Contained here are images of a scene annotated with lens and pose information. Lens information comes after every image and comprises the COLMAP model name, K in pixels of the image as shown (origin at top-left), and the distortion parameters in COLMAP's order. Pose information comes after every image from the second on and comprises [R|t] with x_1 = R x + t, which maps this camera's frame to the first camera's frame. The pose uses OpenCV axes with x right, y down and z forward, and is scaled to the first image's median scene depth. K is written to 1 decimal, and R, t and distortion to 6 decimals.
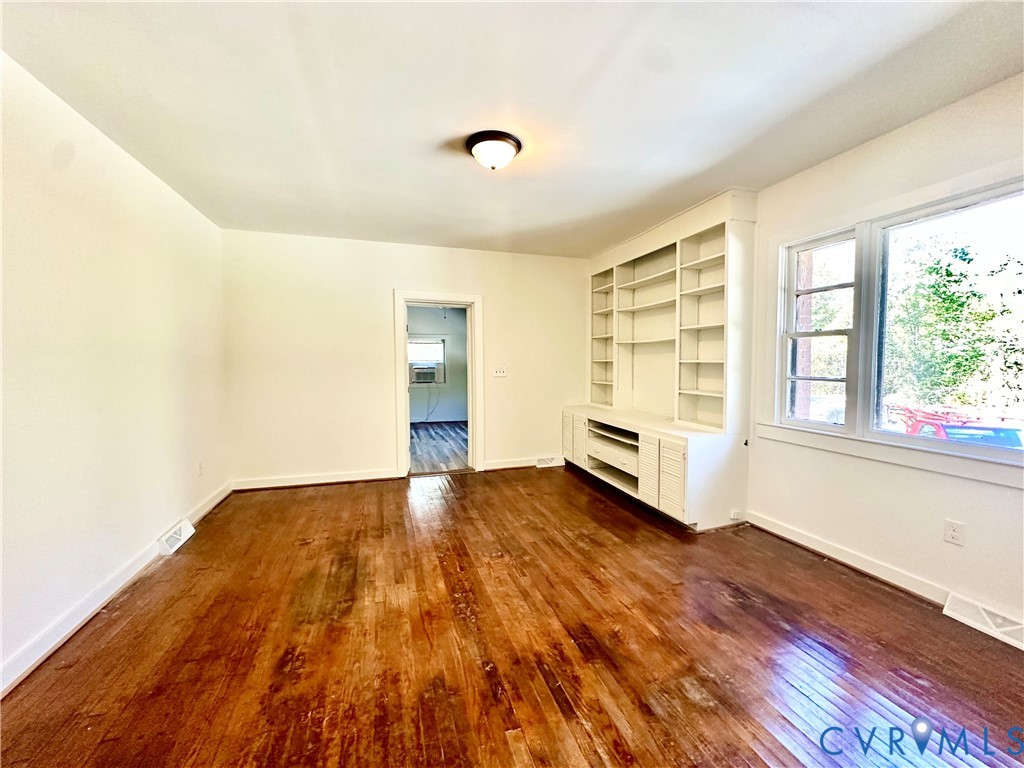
lens RADIAL K [[404.2, 0, 511.2], [0, 404.2, 380.6], [0, 0, 1]] dist [0.002646, 0.001175]
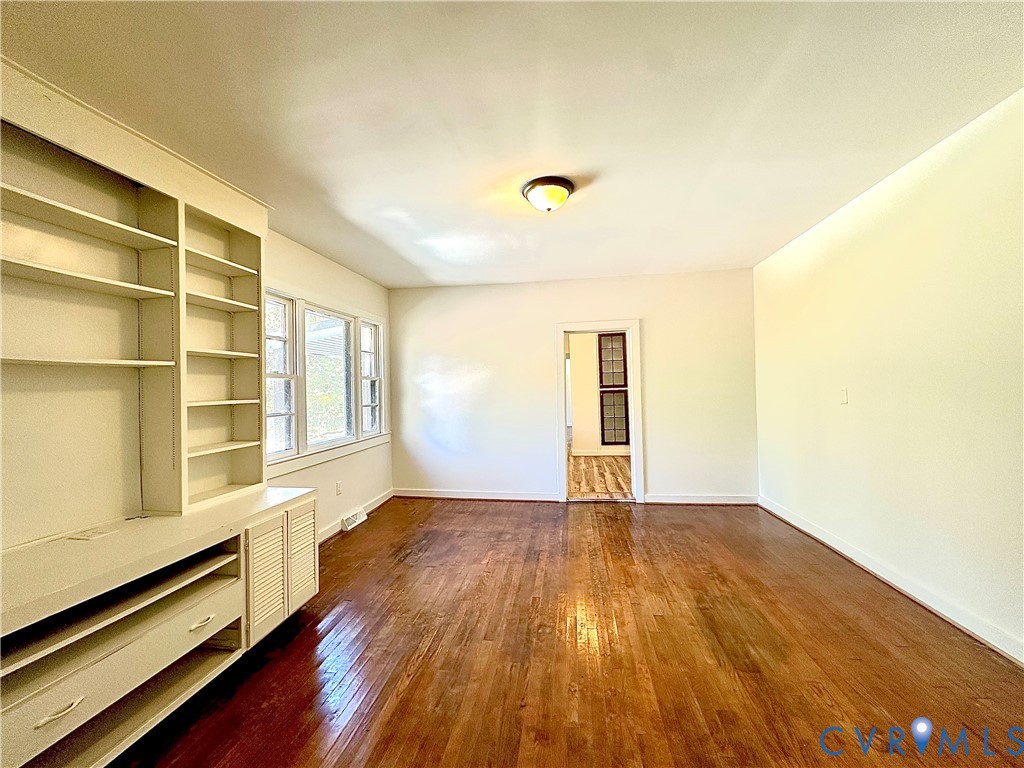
lens RADIAL K [[404.2, 0, 503.7], [0, 404.2, 382.0], [0, 0, 1]] dist [0.002646, 0.001175]
pose [[-0.885409, 0.035576, 0.463449, -0.321170], [0.054944, 0.998087, 0.028352, -0.087922], [-0.461553, 0.050566, -0.885670, 1.554022]]
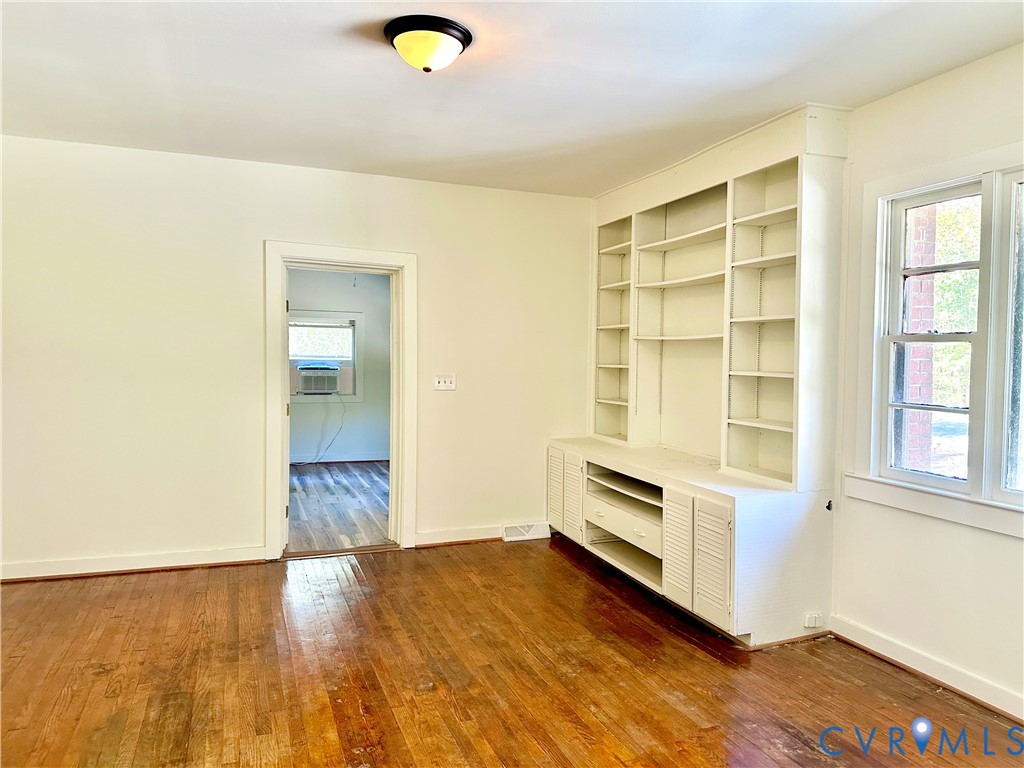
lens RADIAL K [[707.5, 0, 516.6], [0, 707.5, 376.4], [0, 0, 1]] dist [0.054151, -0.048894]
pose [[0.998164, 0.015941, 0.058430, 0.027851], [-0.015064, 0.999768, -0.015416, -0.023616], [-0.058662, 0.014508, 0.998172, -0.089659]]
